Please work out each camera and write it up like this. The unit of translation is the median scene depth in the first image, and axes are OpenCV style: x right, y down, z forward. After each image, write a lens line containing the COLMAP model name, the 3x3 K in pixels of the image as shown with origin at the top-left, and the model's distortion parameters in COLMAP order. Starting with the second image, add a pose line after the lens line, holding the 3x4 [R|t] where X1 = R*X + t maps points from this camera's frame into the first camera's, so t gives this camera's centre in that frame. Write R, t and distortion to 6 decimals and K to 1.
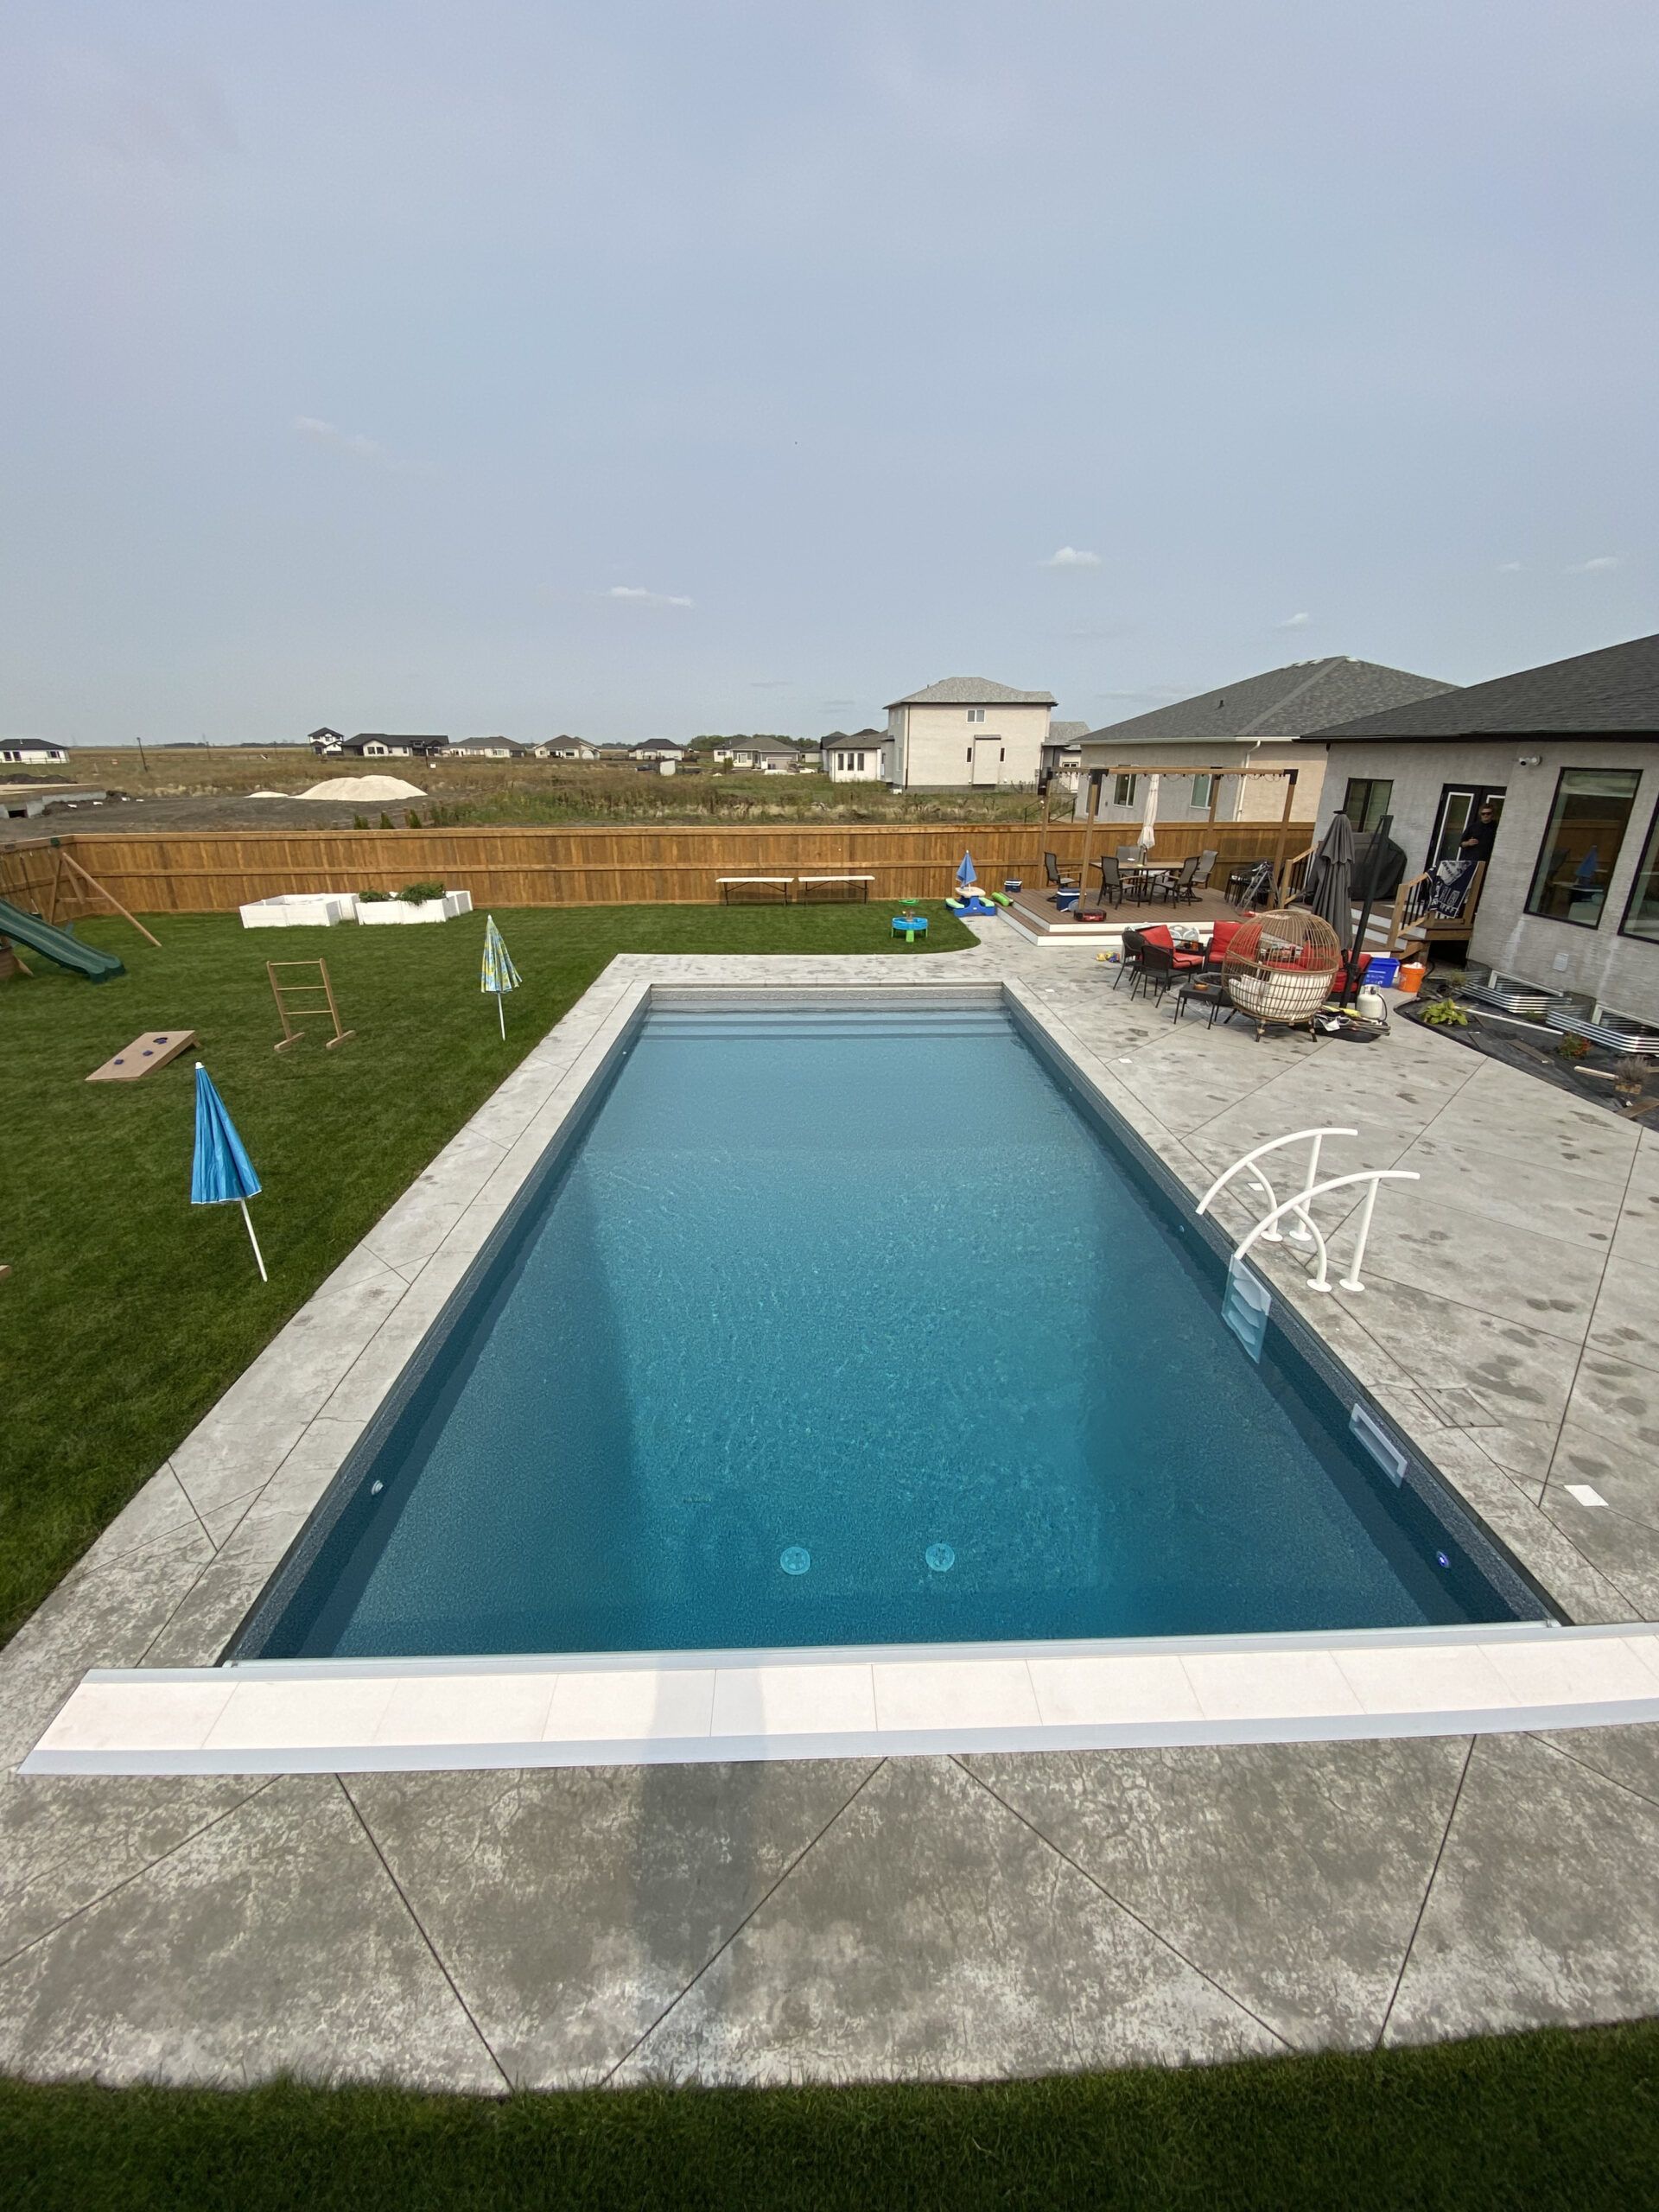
lens RADIAL K [[883.0, 0, 836.7], [0, 883.0, 1108.0], [0, 0, 1]] dist [0.063665, -0.046286]
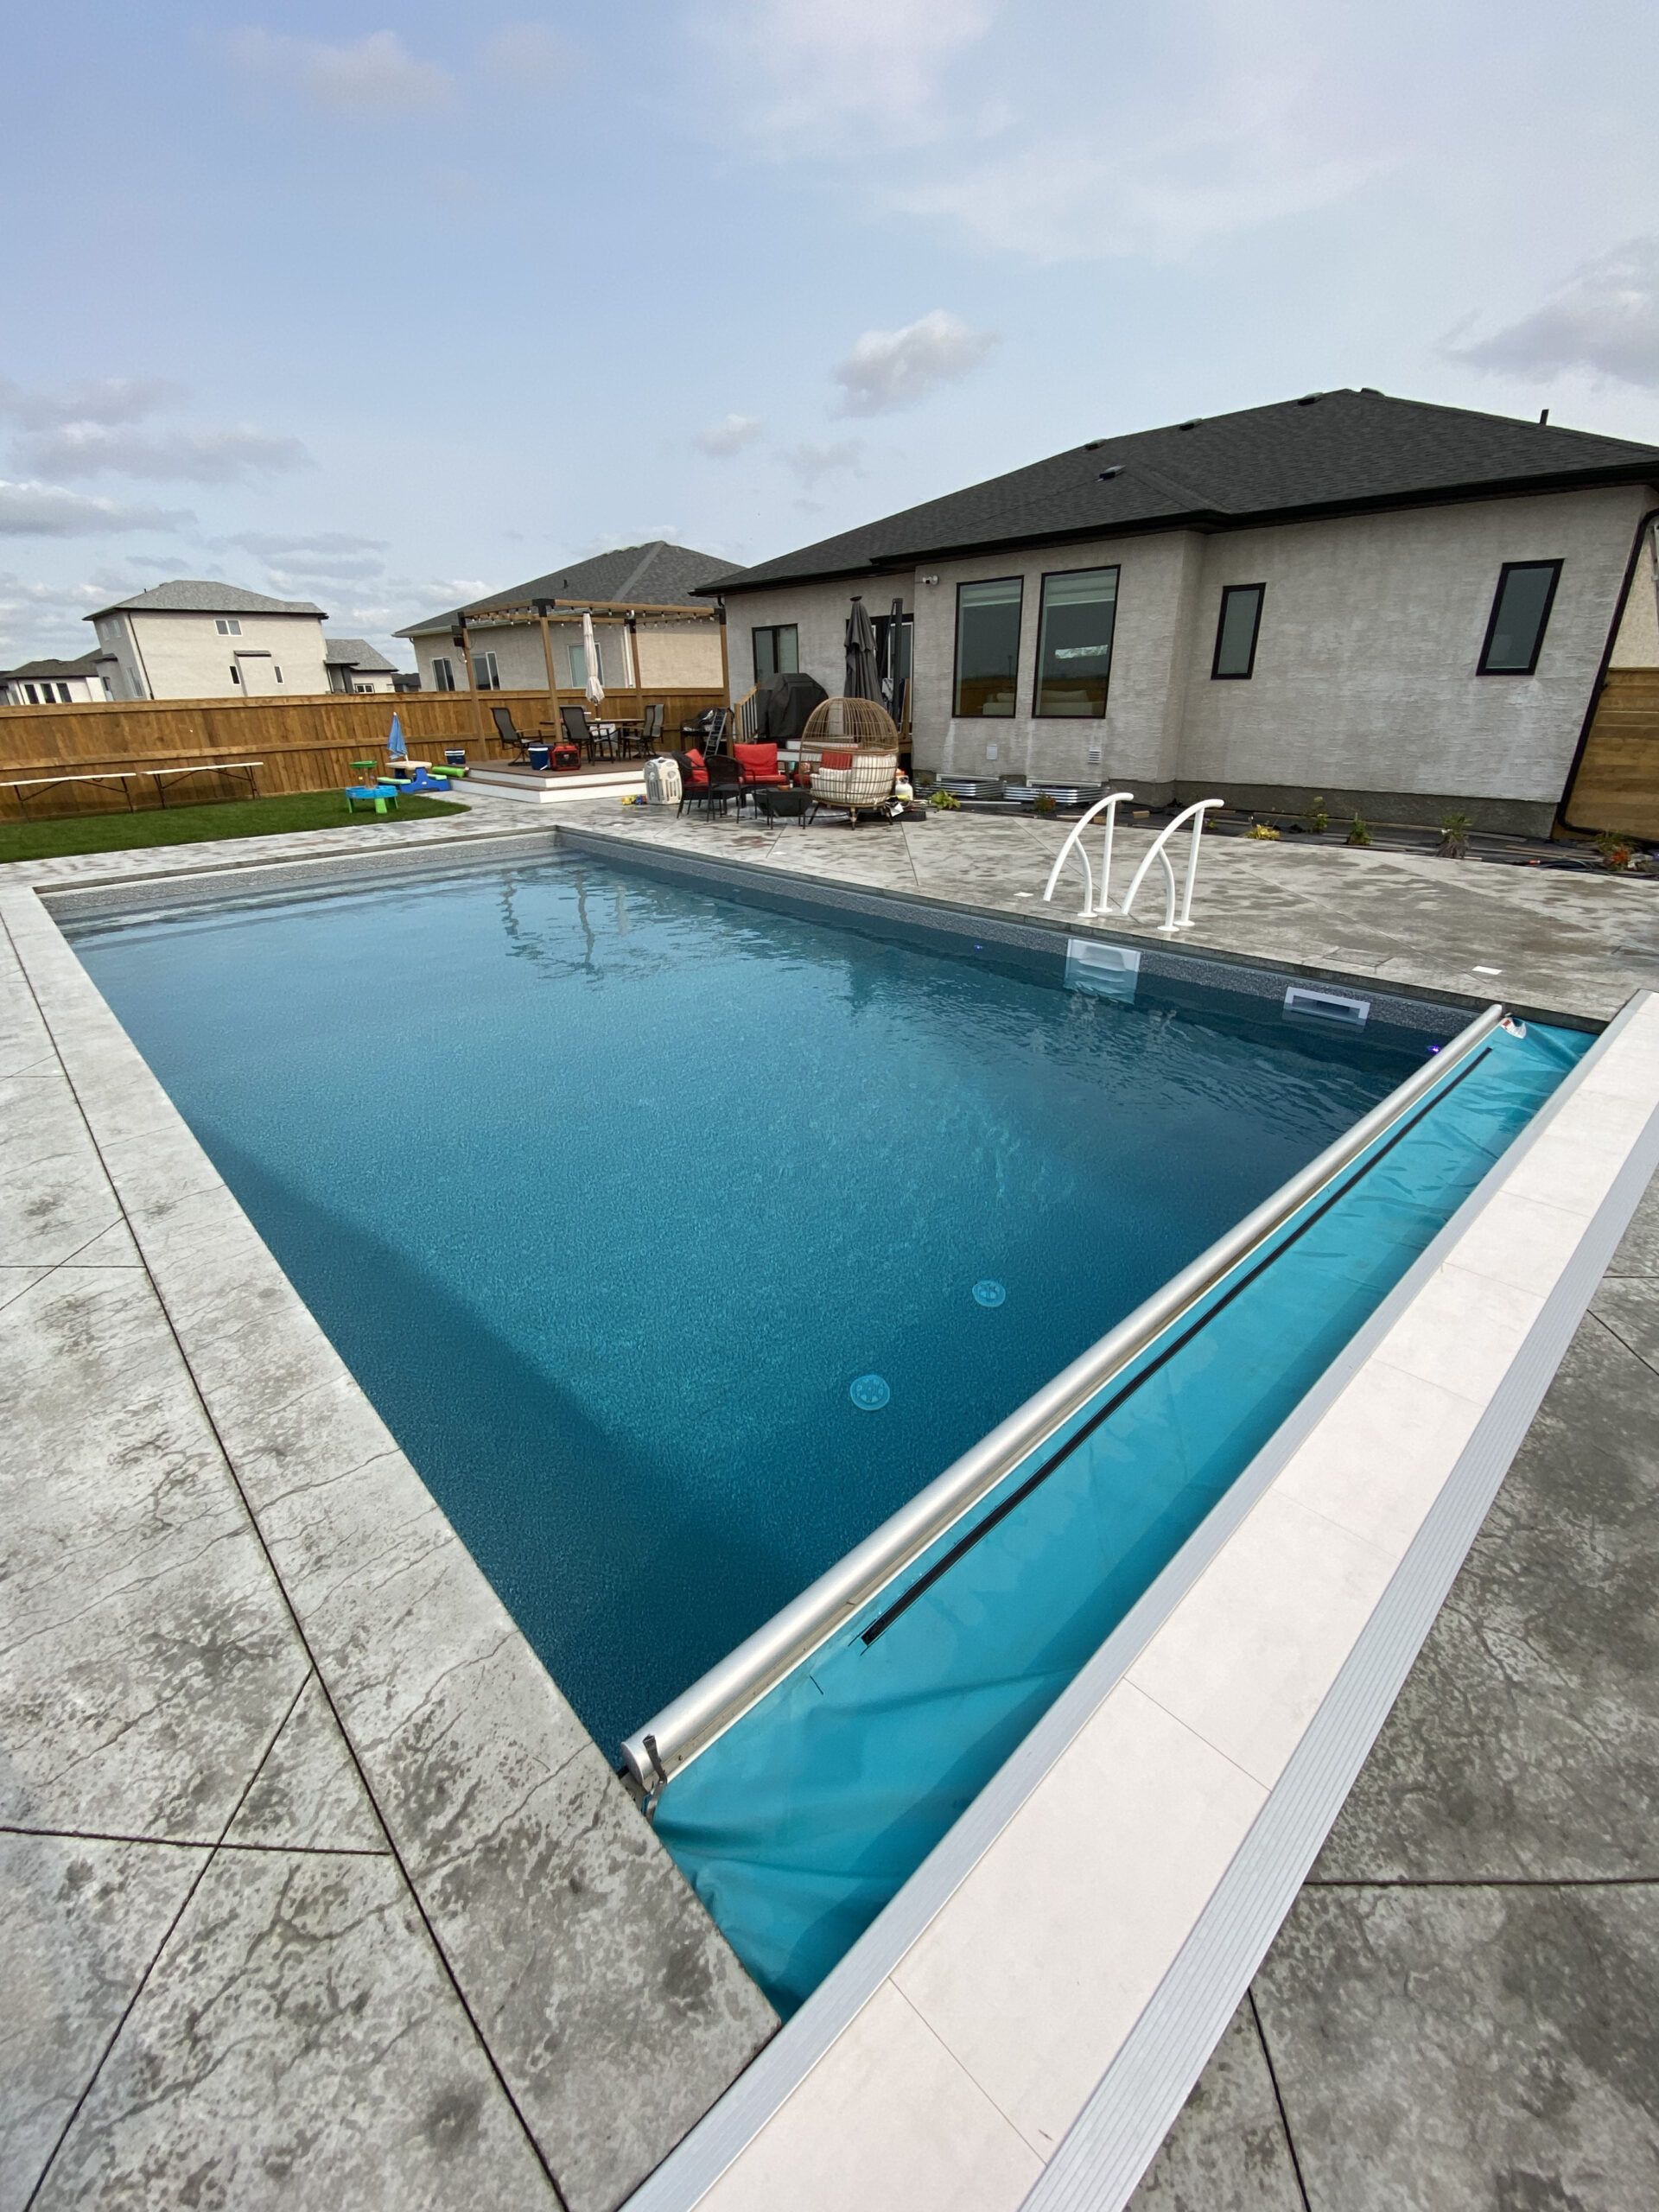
lens RADIAL K [[916.1, 0, 829.0], [0, 916.1, 1090.4], [0, 0, 1]] dist [0.013935, -0.018207]
pose [[0.756606, -0.284647, 0.588663, -0.148535], [0.268973, 0.956065, 0.116593, 0.048340], [-0.595988, 0.070120, 0.799926, 0.132061]]
